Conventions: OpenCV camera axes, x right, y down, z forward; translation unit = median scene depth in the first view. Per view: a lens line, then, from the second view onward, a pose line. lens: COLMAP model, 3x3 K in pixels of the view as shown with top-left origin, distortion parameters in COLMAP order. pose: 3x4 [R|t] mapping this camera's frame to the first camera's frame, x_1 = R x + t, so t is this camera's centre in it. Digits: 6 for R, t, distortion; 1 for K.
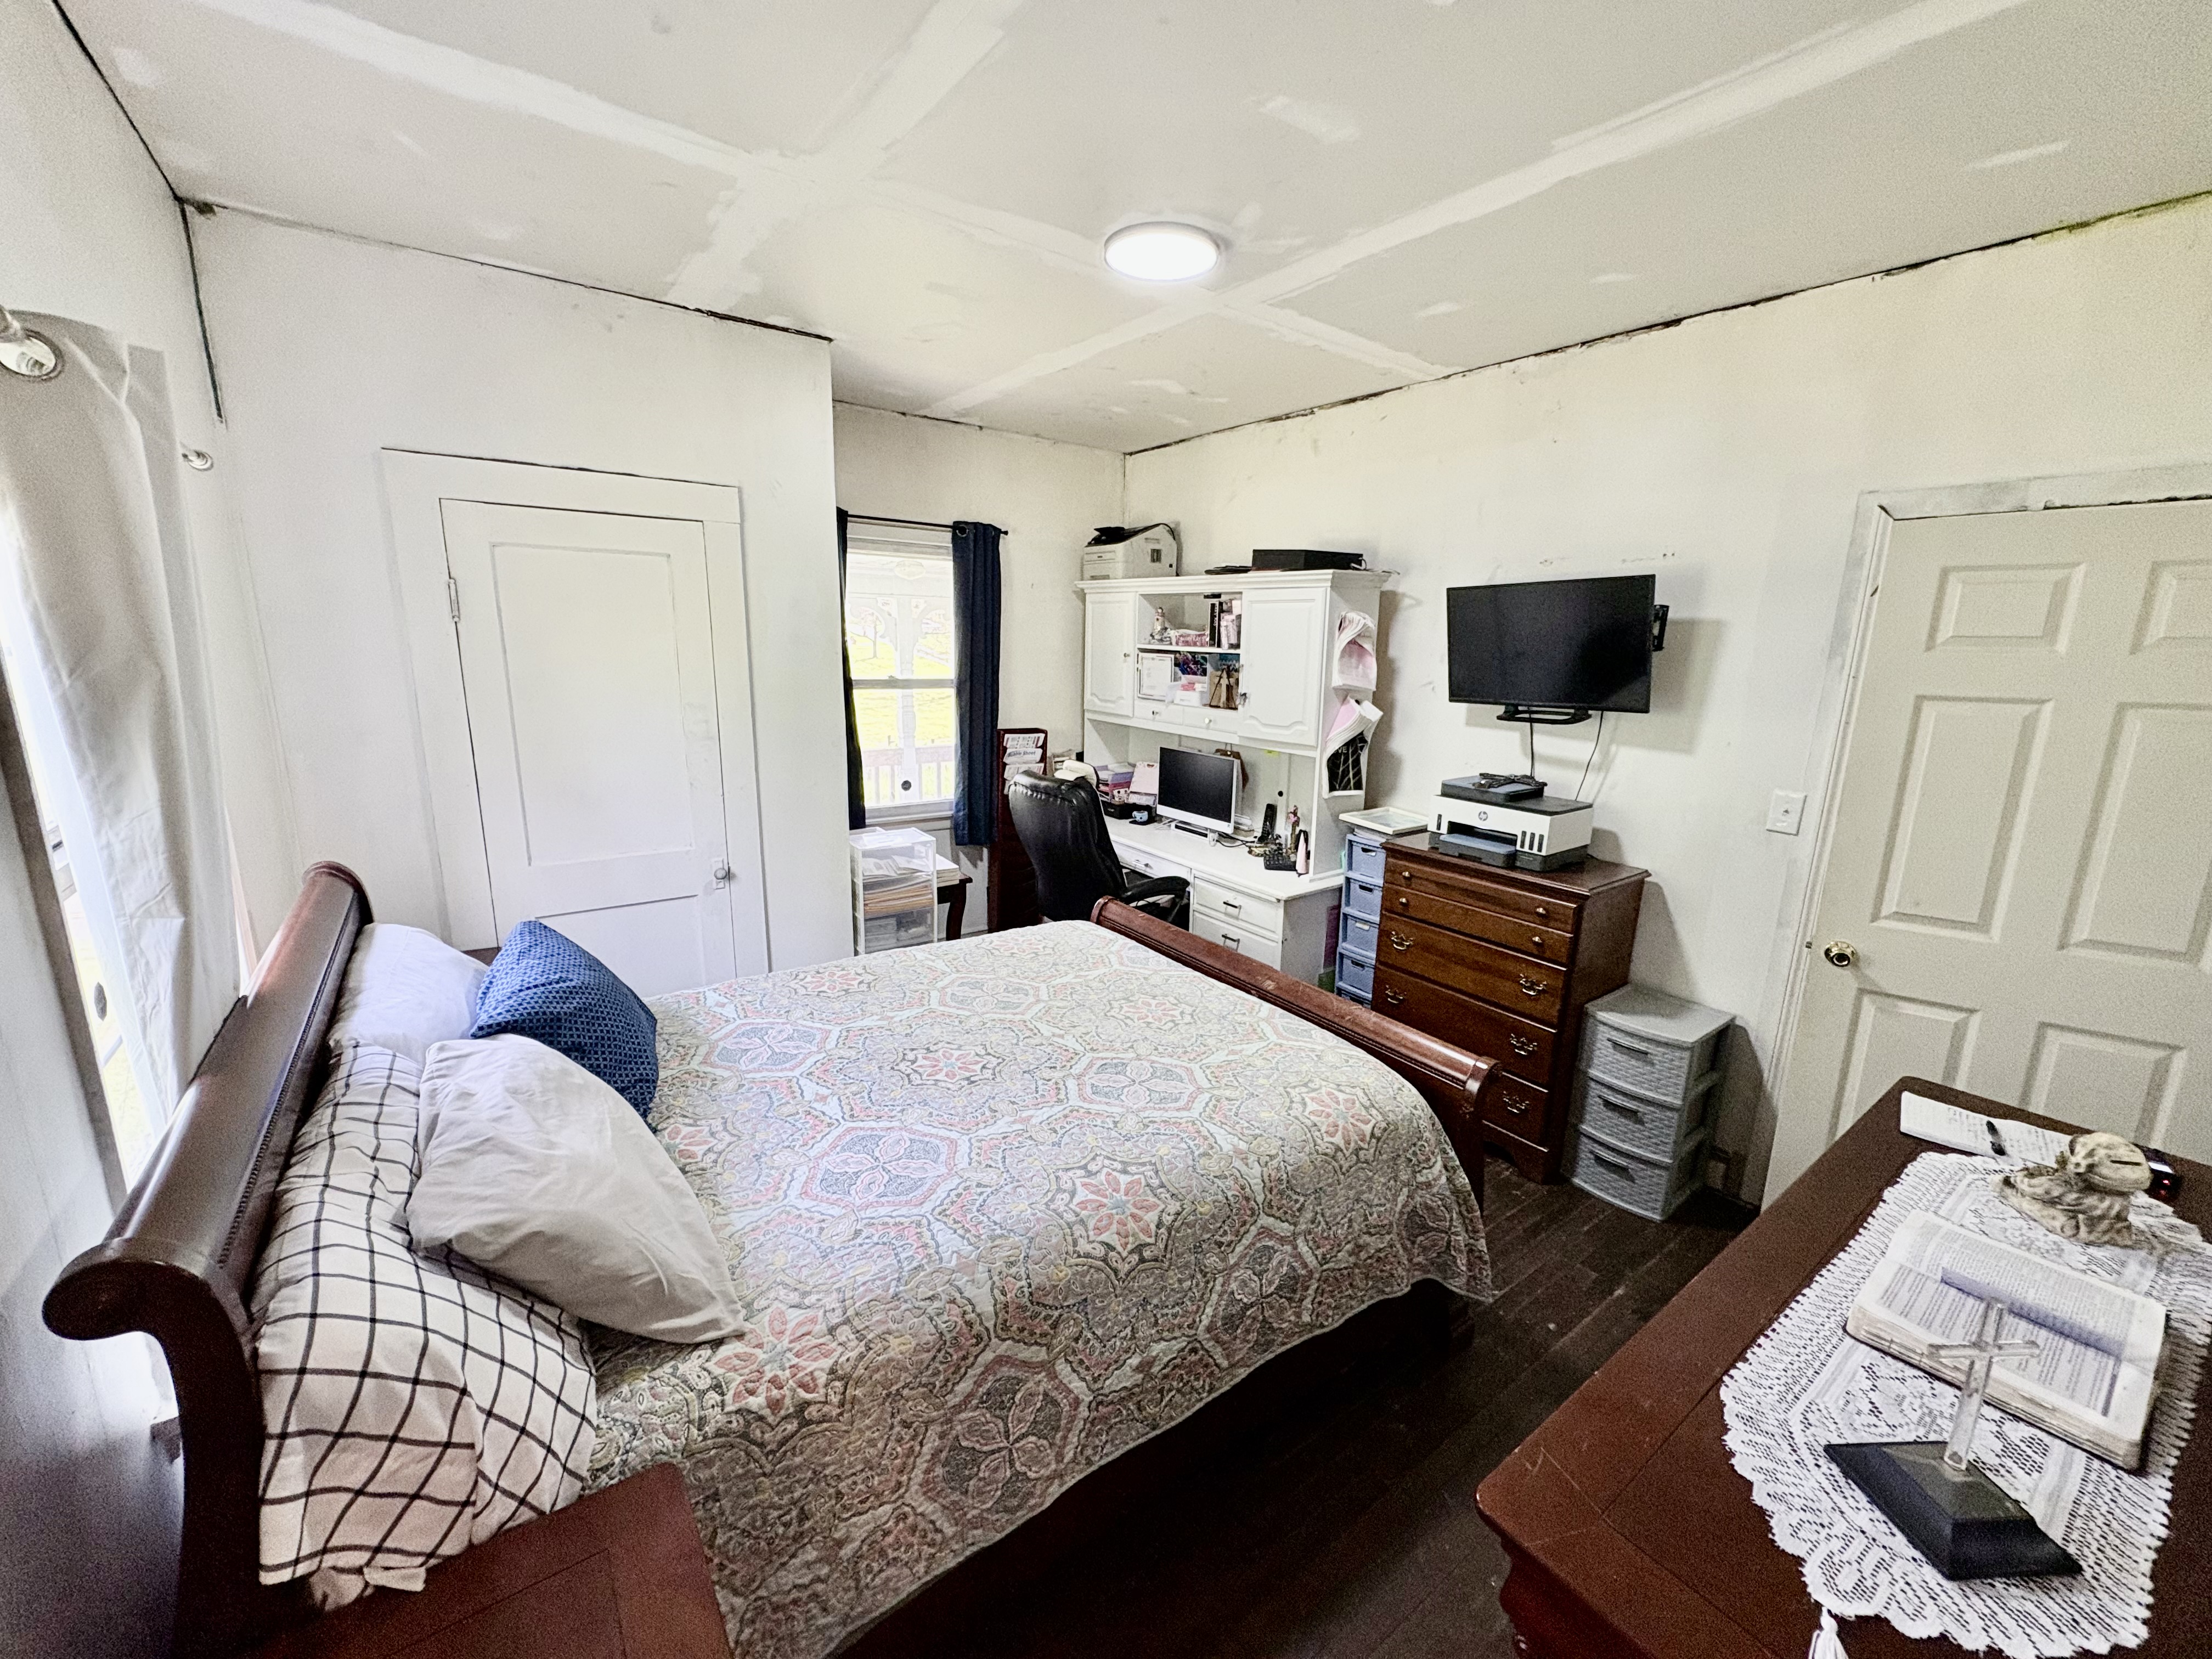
lens RADIAL K [[880.1, 0, 1106.2], [0, 880.1, 826.4], [0, 0, 1]] dist [-0.000310, 0.000494]
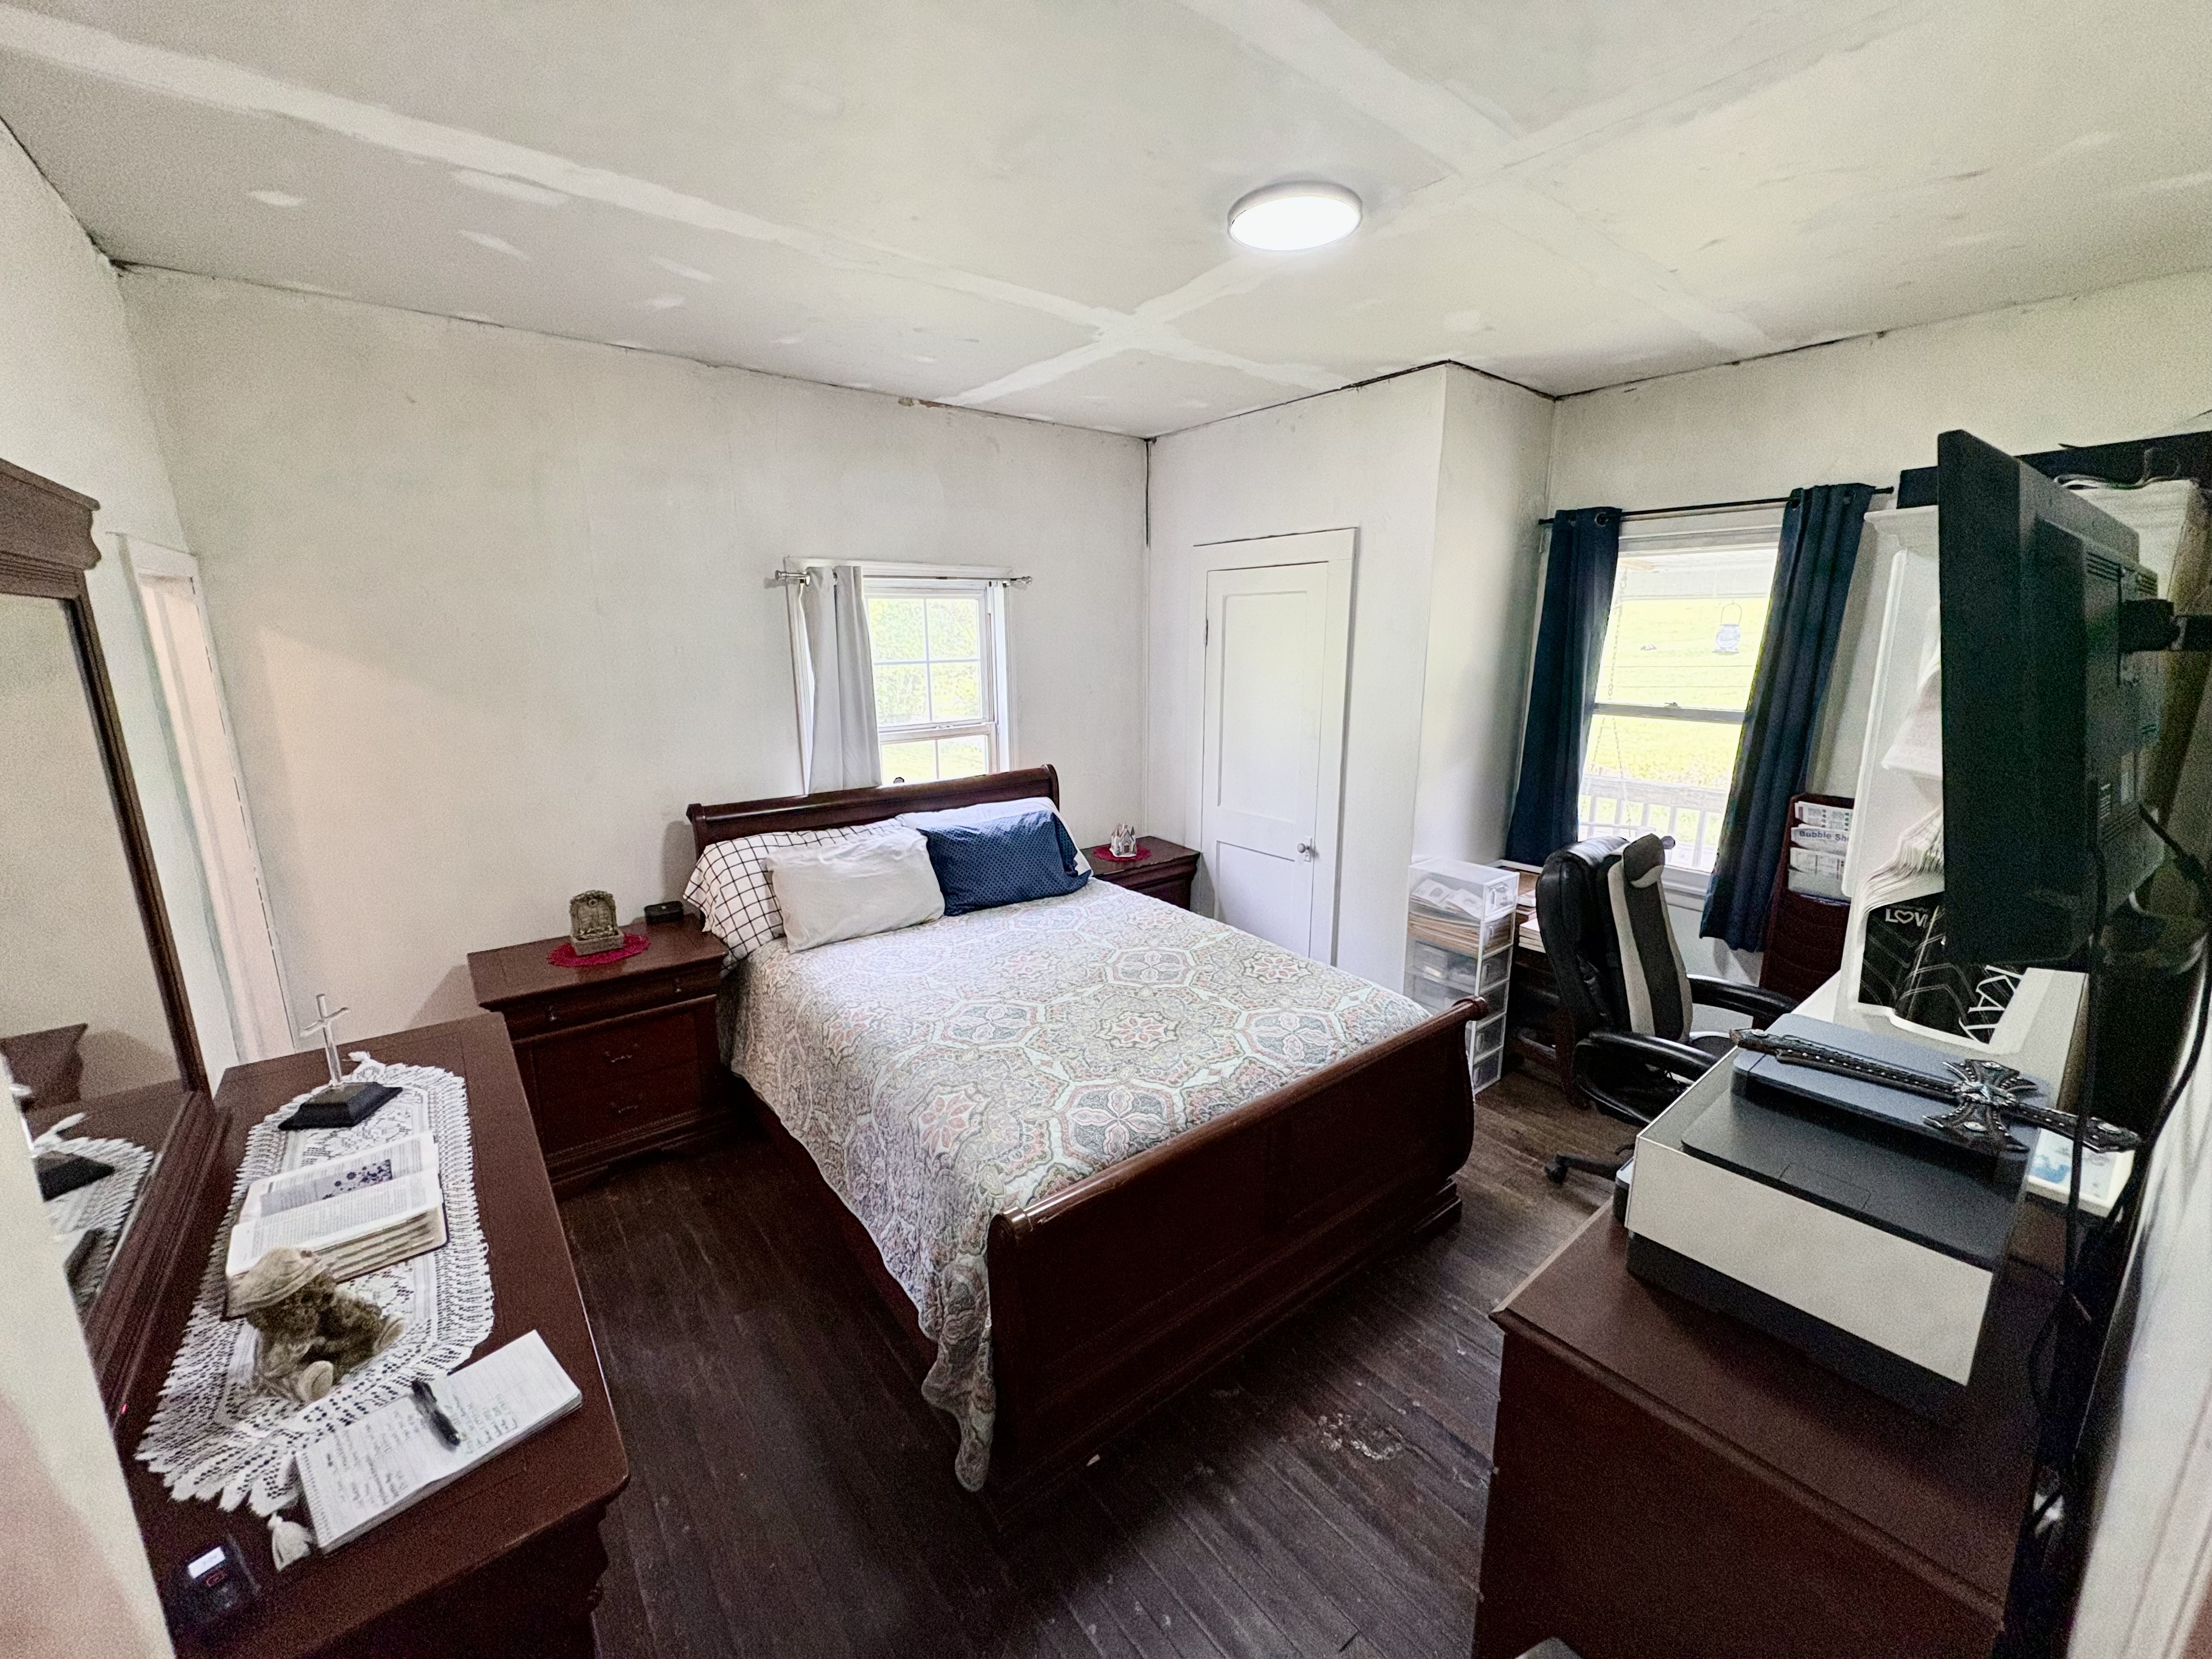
lens RADIAL K [[880.1, 0, 1104.7], [0, 880.1, 823.4], [0, 0, 1]] dist [-0.000310, 0.000494]
pose [[0.034715, 0.191060, -0.980964, 1.180010], [-0.206908, 0.961664, 0.179978, -0.225542], [0.977744, 0.196721, 0.072916, 1.004163]]
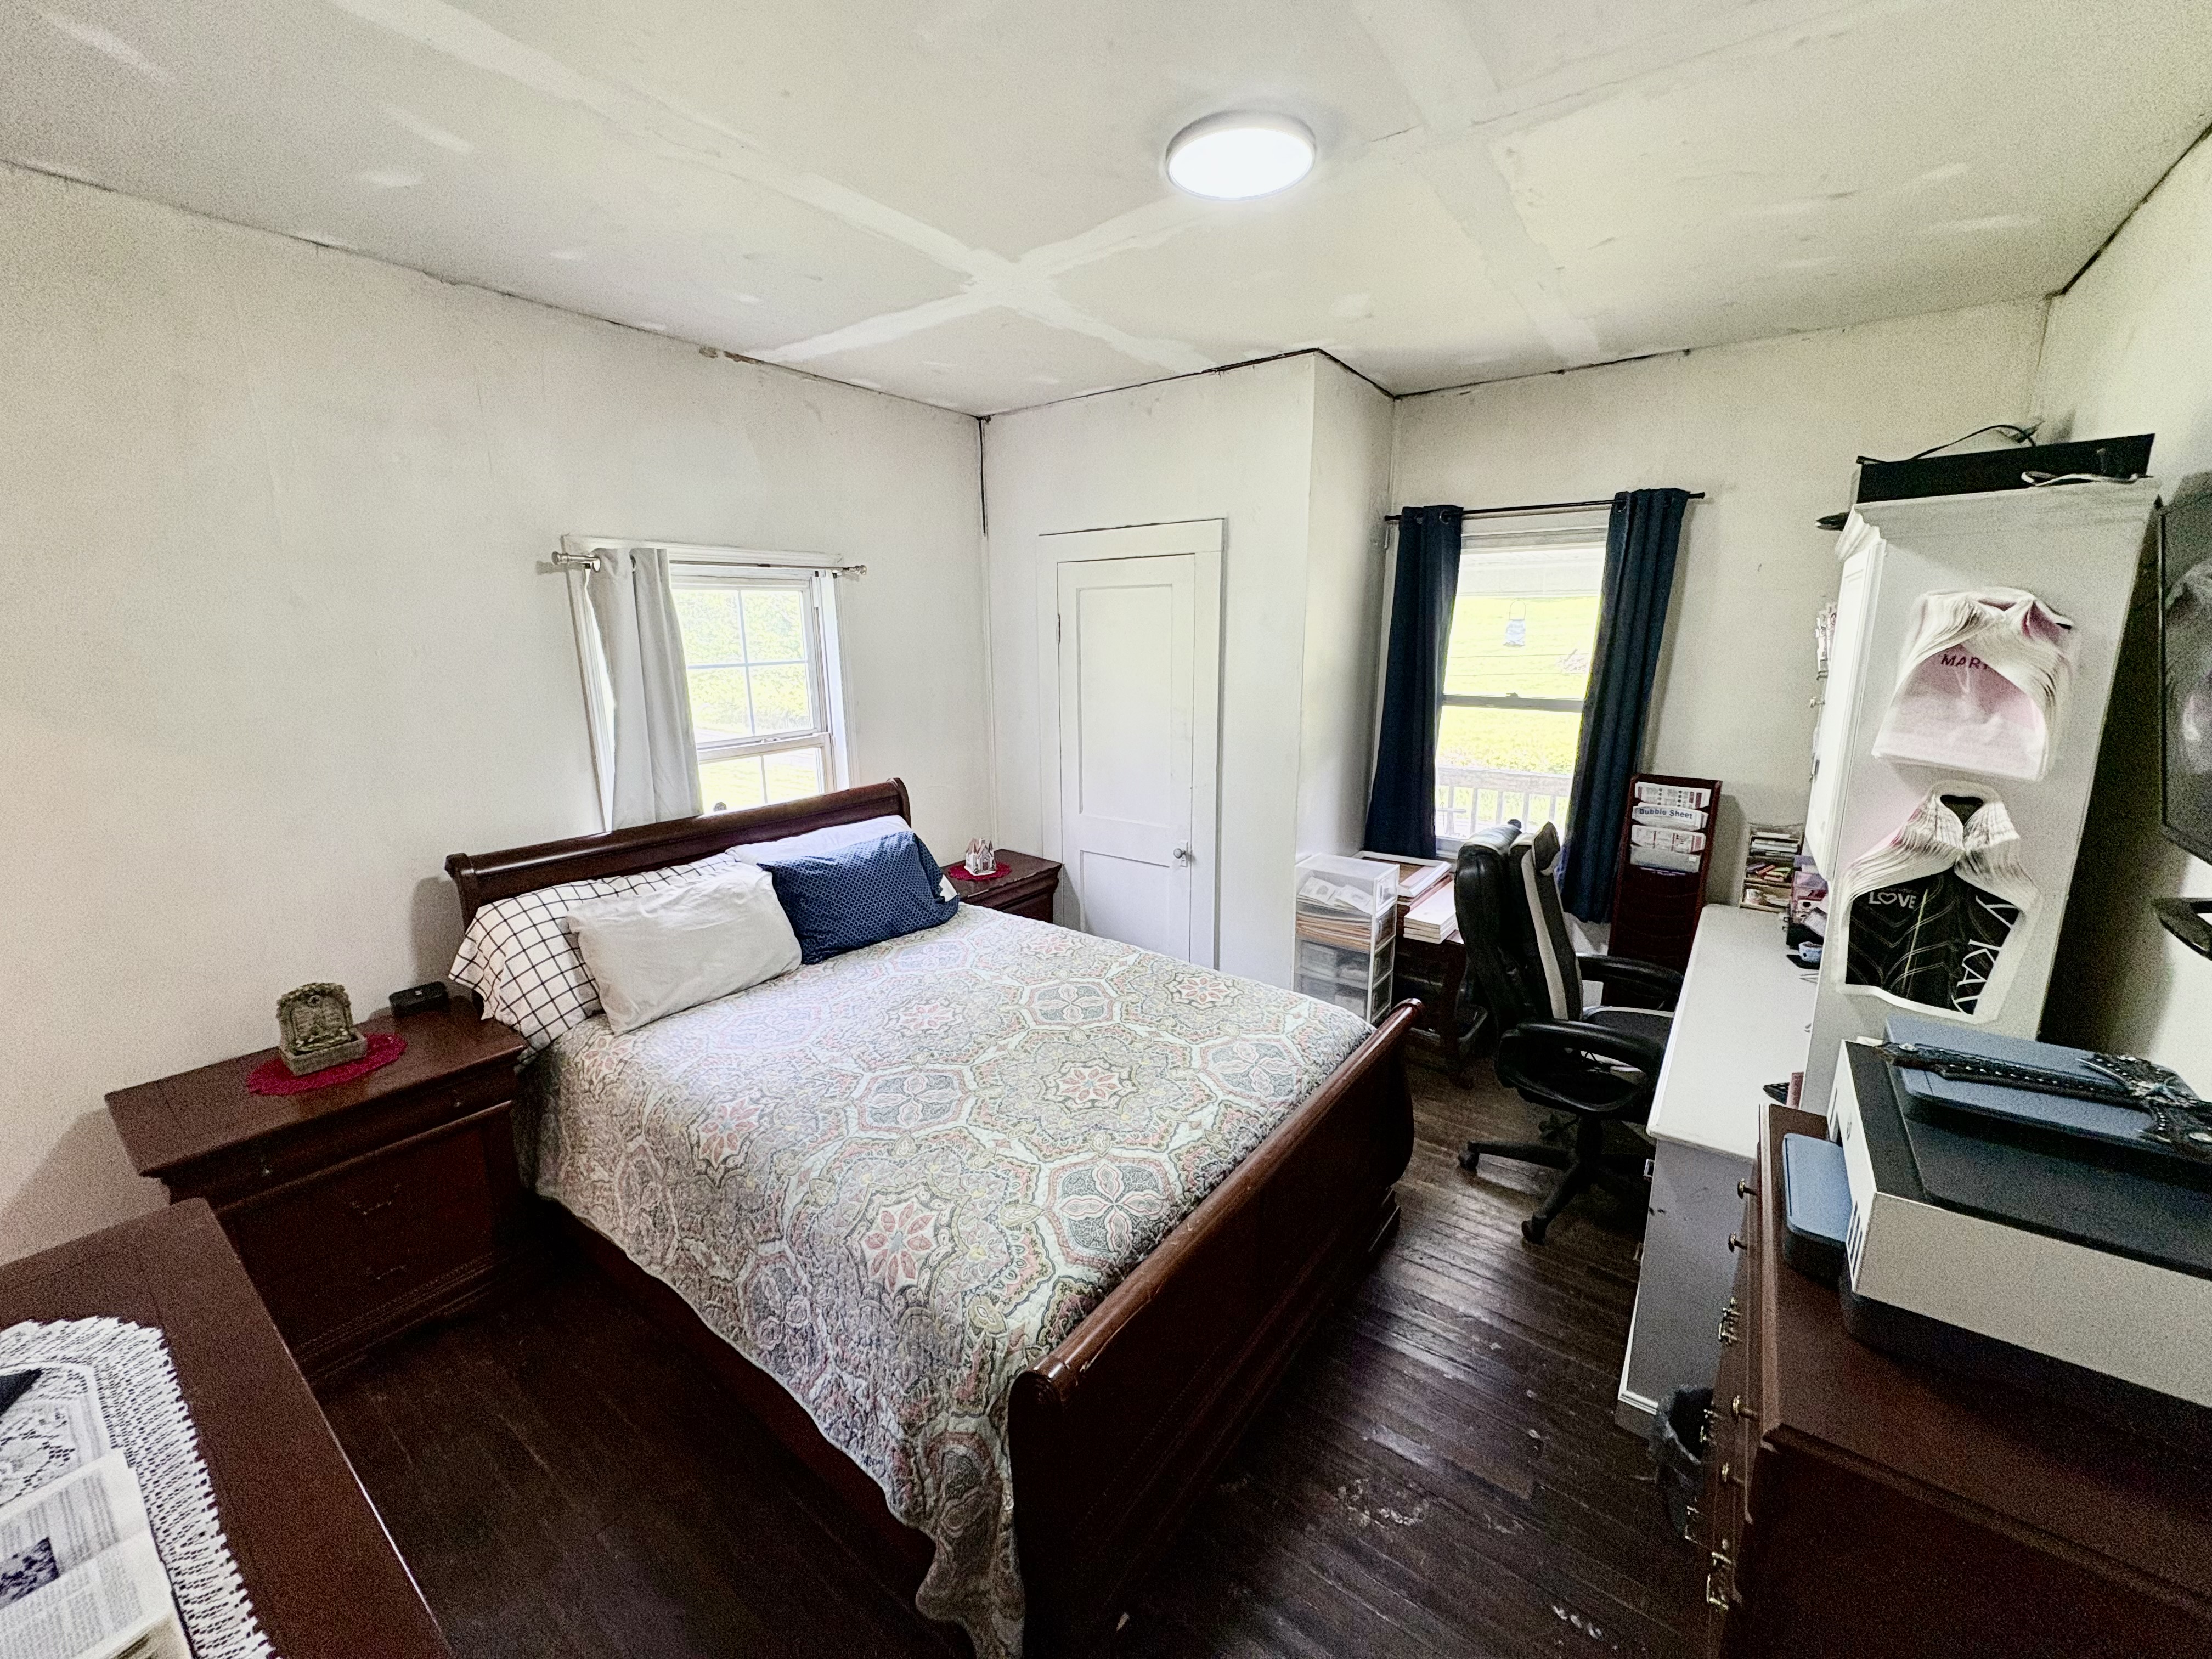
lens RADIAL K [[880.1, 0, 1104.4], [0, 880.1, 823.6], [0, 0, 1]] dist [-0.000310, 0.000494]
pose [[0.294042, 0.183269, -0.938058, 0.987649], [-0.187826, 0.973387, 0.131296, -0.190026], [0.937156, 0.137585, 0.320639, 0.831603]]
